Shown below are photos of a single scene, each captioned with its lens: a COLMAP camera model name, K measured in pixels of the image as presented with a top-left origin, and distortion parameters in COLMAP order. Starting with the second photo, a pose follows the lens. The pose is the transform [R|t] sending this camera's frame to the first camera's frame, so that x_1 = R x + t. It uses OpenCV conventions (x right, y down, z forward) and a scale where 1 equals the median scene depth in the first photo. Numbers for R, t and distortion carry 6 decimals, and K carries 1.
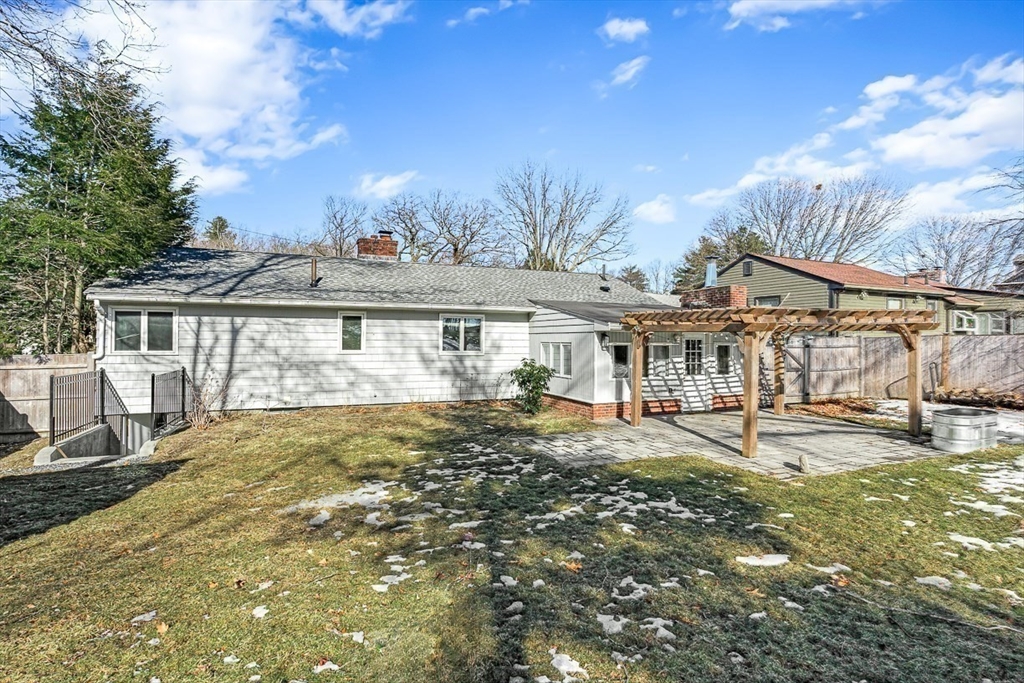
lens RADIAL K [[532.2, 0, 508.3], [0, 532.2, 335.4], [0, 0, 1]] dist [-0.000134, 0.000779]
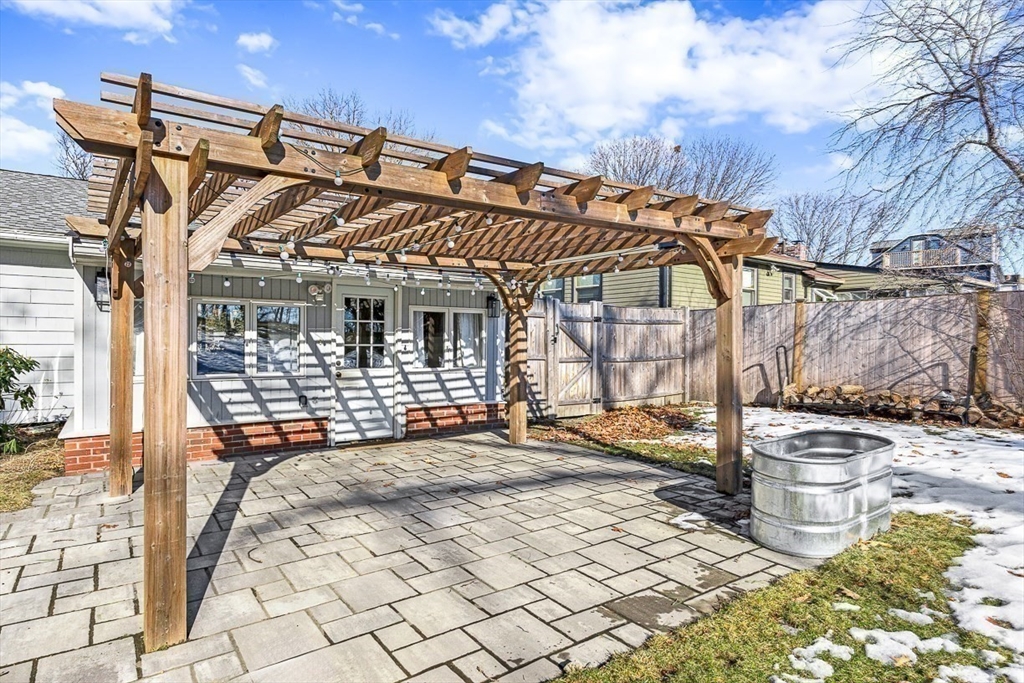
lens RADIAL K [[581.5, 0, 515.6], [0, 581.5, 343.5], [0, 0, 1]] dist [0.002399, -0.000297]
pose [[0.975574, 0.002012, 0.219663, 0.359548], [-0.005034, 0.999900, 0.013198, 0.042858], [-0.219615, -0.013981, 0.975487, 0.420336]]
